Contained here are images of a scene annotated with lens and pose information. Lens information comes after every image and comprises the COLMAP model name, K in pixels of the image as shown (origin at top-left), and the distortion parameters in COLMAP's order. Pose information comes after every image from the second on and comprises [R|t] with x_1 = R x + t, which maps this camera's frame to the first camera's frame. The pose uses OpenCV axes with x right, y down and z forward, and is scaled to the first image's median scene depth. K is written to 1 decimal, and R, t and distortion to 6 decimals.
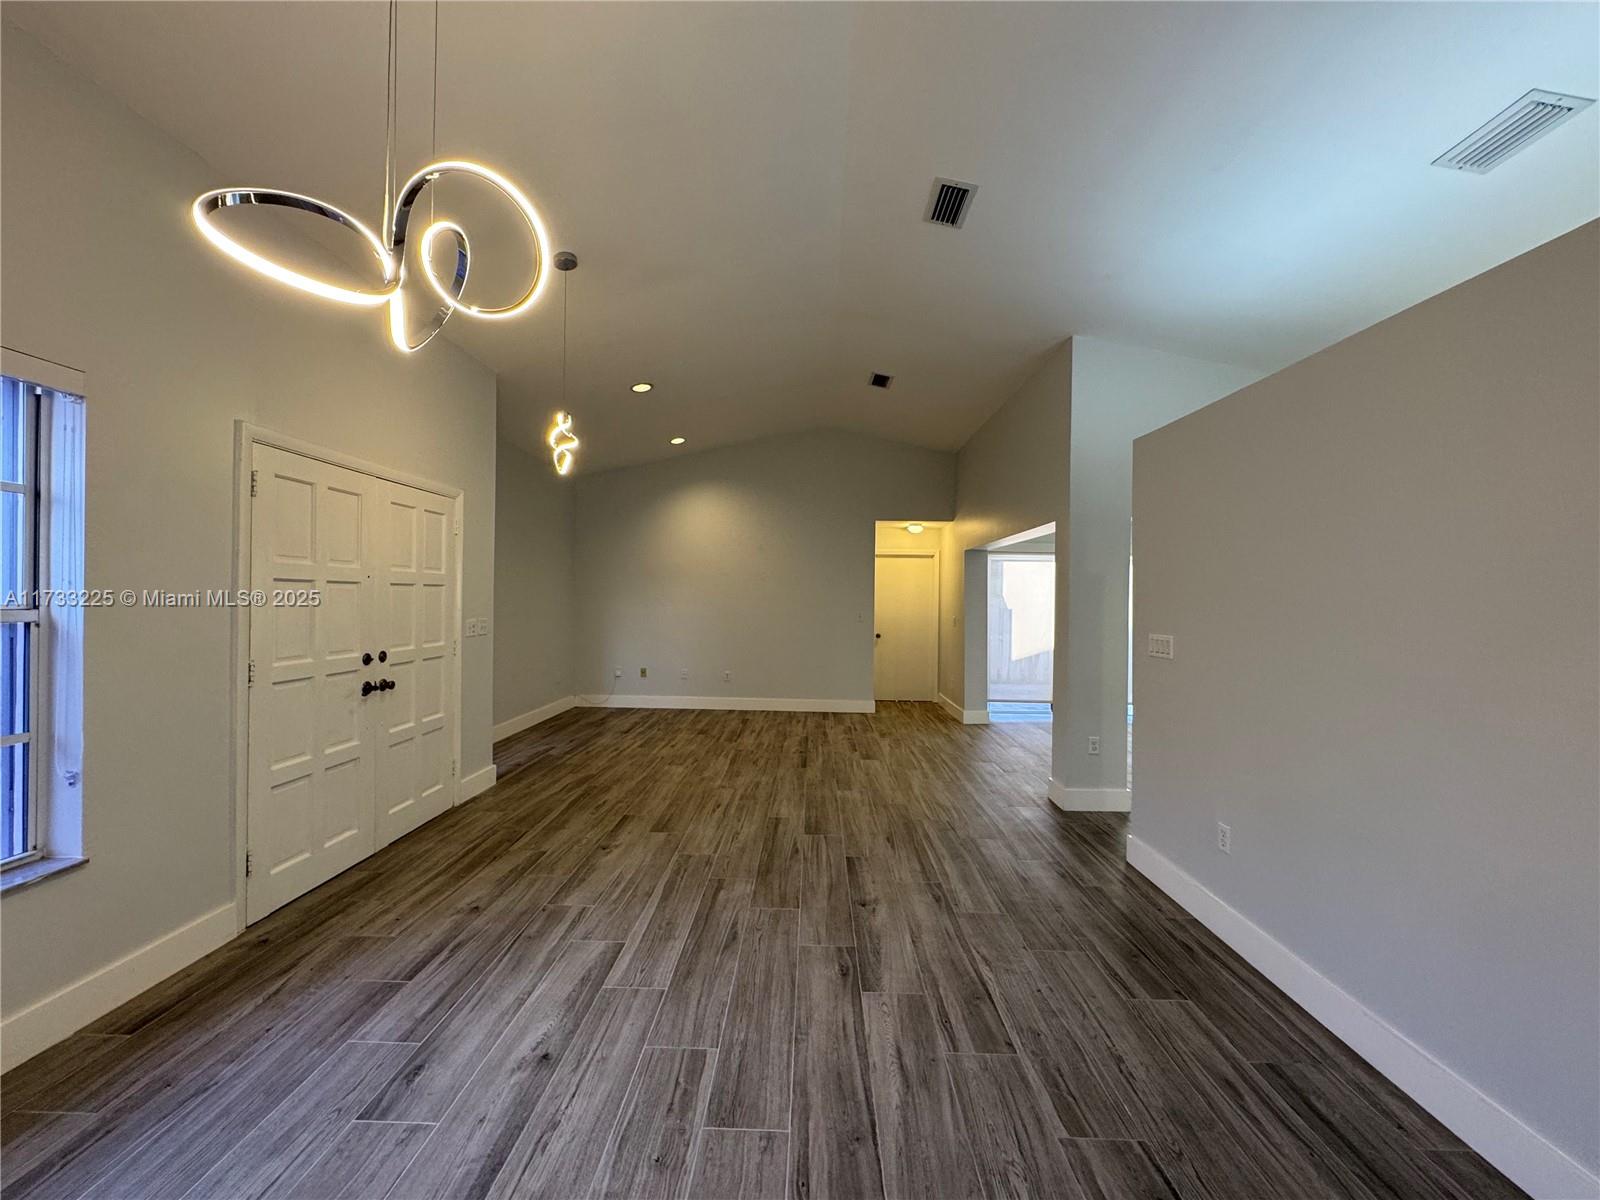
lens RADIAL K [[636.7, 0, 800.0], [0, 636.7, 600.0], [0, 0, 1]] dist [-0.003344, 0.000619]
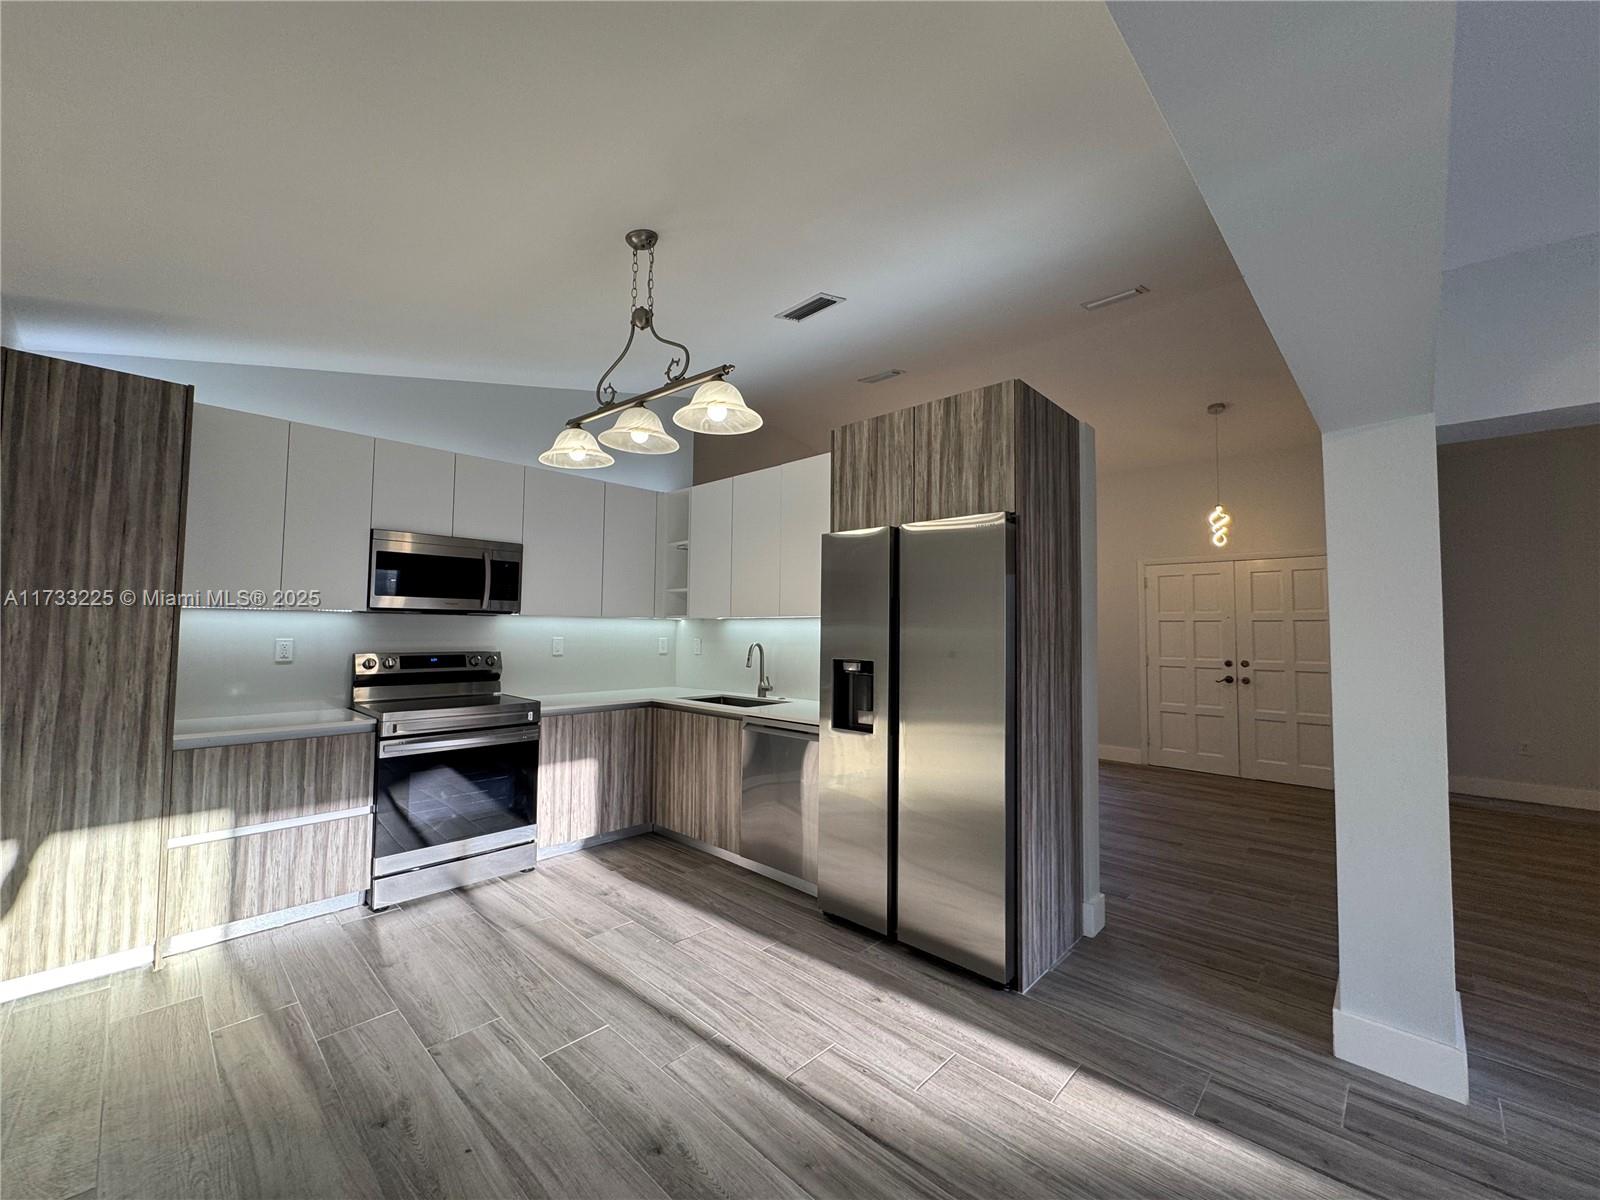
lens RADIAL K [[636.7, 0, 800.0], [0, 636.7, 600.0], [0, 0, 1]] dist [-0.003344, 0.000619]
pose [[-0.675155, -0.066049, -0.734713, 1.723123], [-0.027347, 0.997540, -0.064546, 0.077106], [0.737169, -0.023487, -0.675300, 1.579426]]
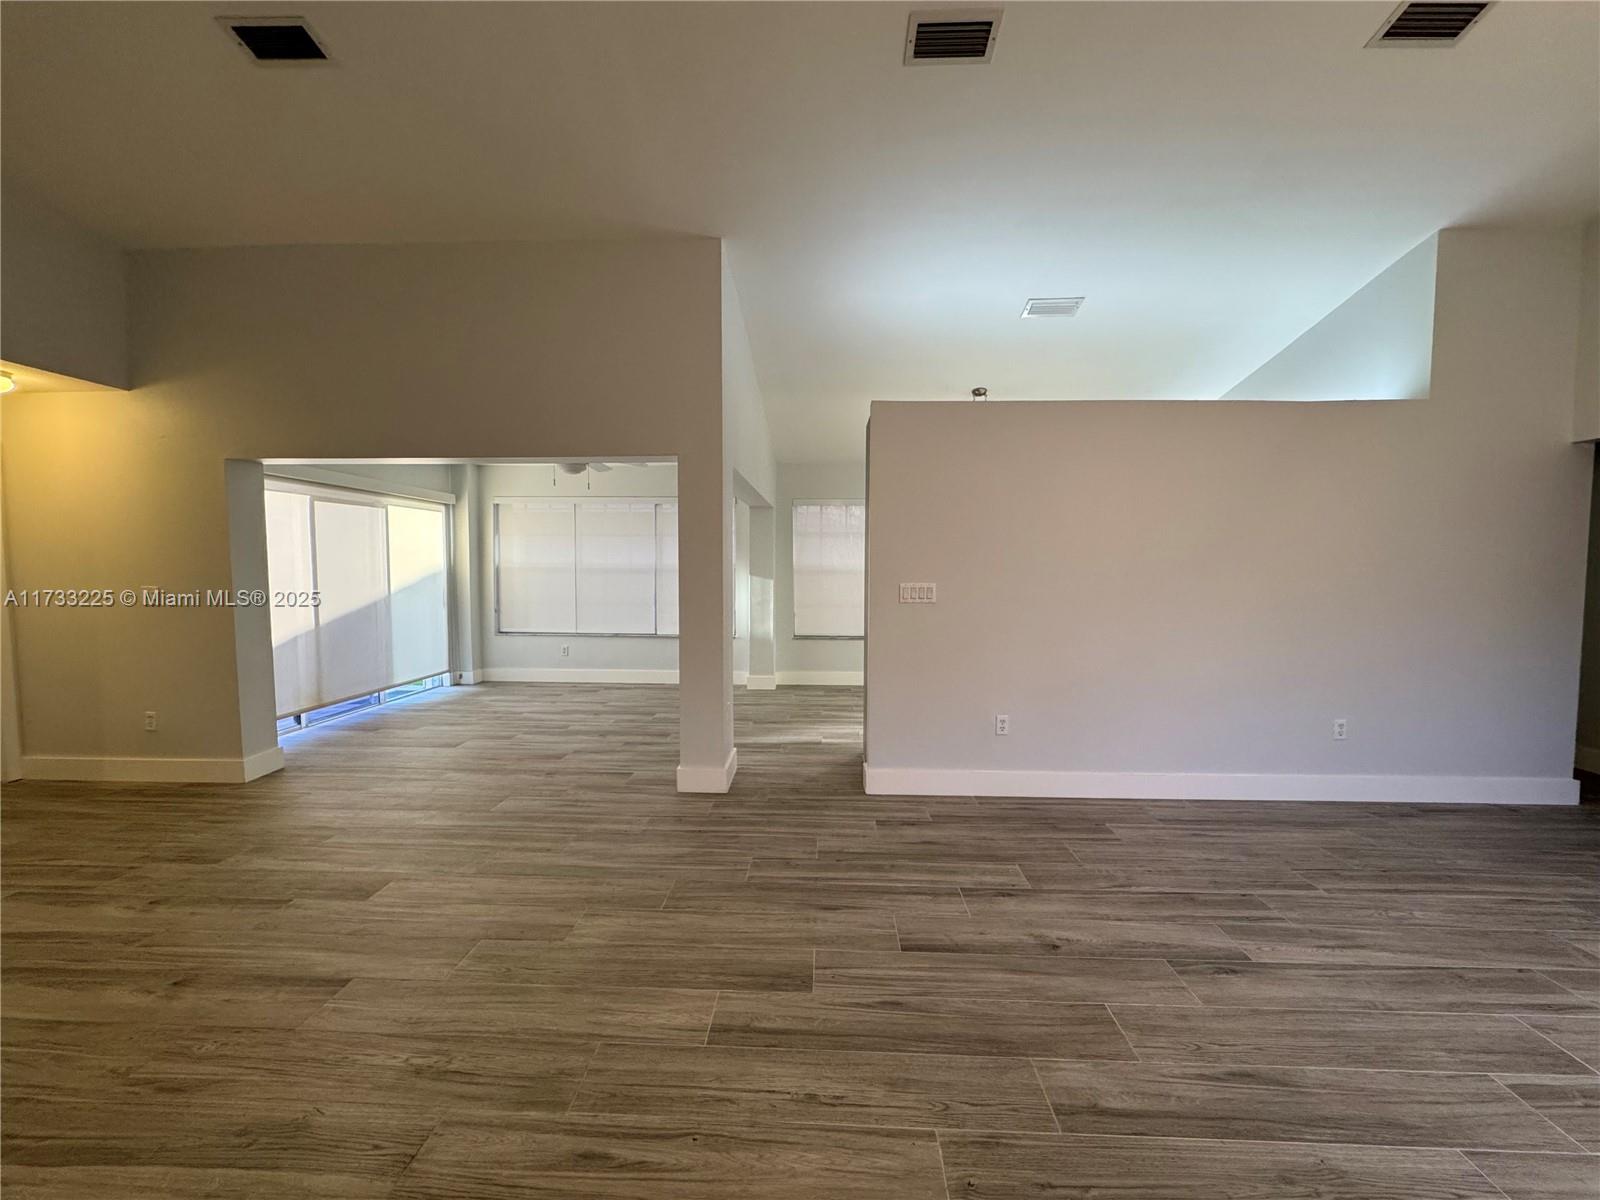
lens RADIAL K [[636.7, 0, 800.0], [0, 636.7, 600.0], [0, 0, 1]] dist [-0.003344, 0.000619]
pose [[0.021668, -0.071818, 0.997182, -0.678205], [0.000146, 0.997417, 0.071832, 0.003146], [-0.999765, -0.001410, 0.021623, 1.353788]]
